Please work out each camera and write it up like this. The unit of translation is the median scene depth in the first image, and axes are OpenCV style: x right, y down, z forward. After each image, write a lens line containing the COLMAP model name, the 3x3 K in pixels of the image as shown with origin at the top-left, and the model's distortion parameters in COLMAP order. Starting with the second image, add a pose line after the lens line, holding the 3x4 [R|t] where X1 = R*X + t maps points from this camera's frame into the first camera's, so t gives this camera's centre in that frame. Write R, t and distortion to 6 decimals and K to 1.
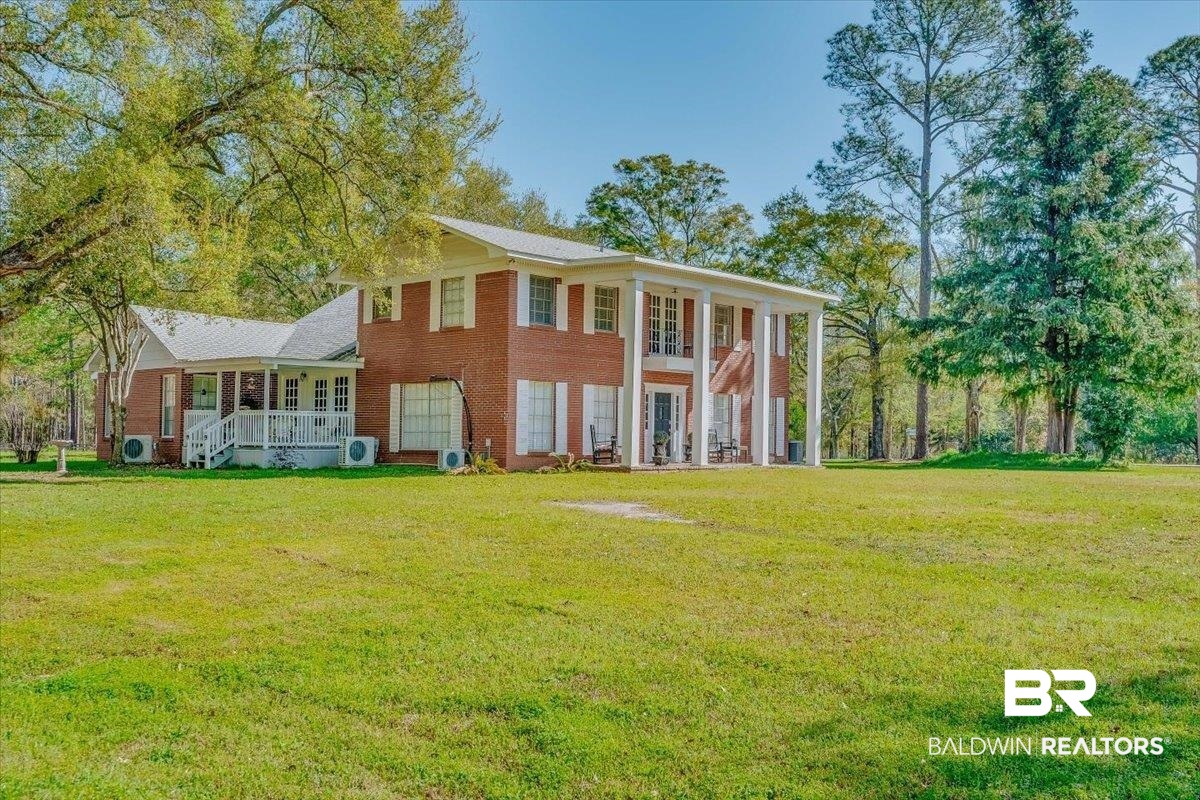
lens RADIAL K [[1164.5, 0, 597.3], [0, 1164.5, 402.6], [0, 0, 1]] dist [0.012977, -0.001793]
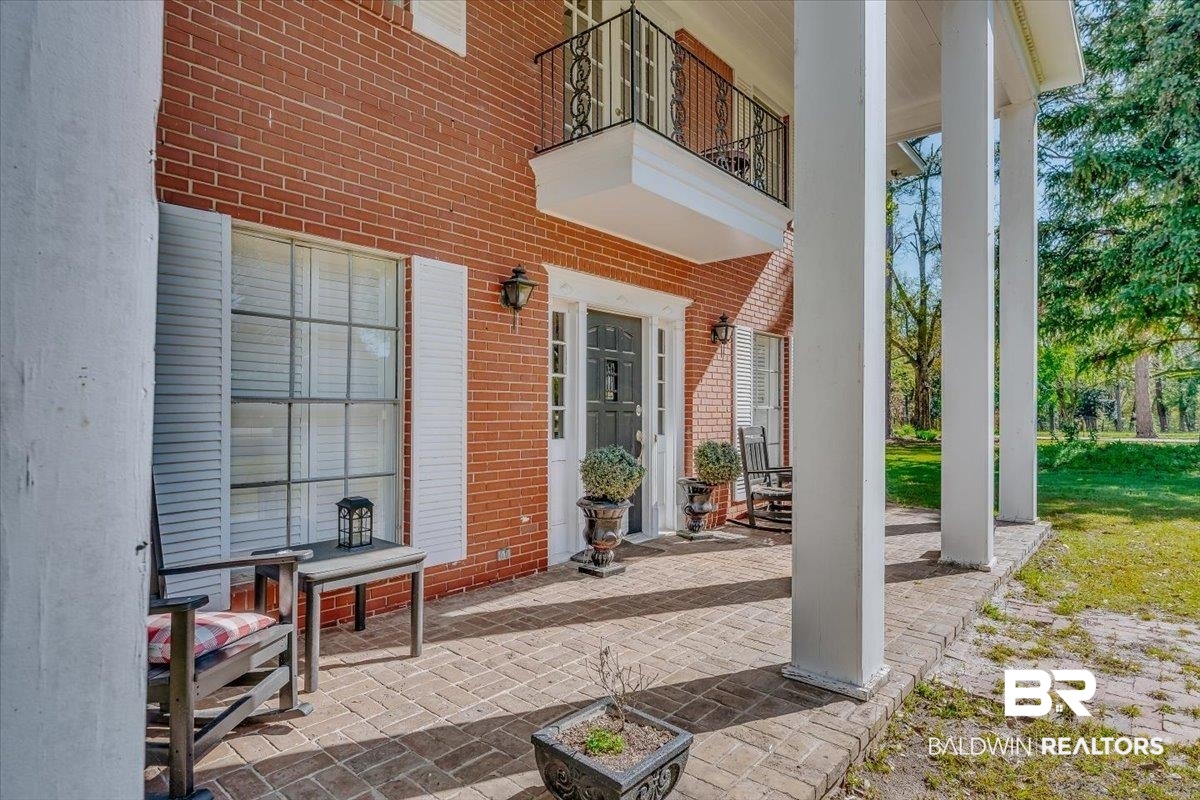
lens RADIAL K [[534.0, 0, 600.0], [0, 534.0, 400.0], [0, 0, 1]] dist [-0.002166, 0.000910]
pose [[0.999225, -0.013280, 0.037066, 0.046718], [0.012653, 0.999774, 0.017105, 0.011614], [-0.037284, -0.016623, 0.999166, 0.858416]]
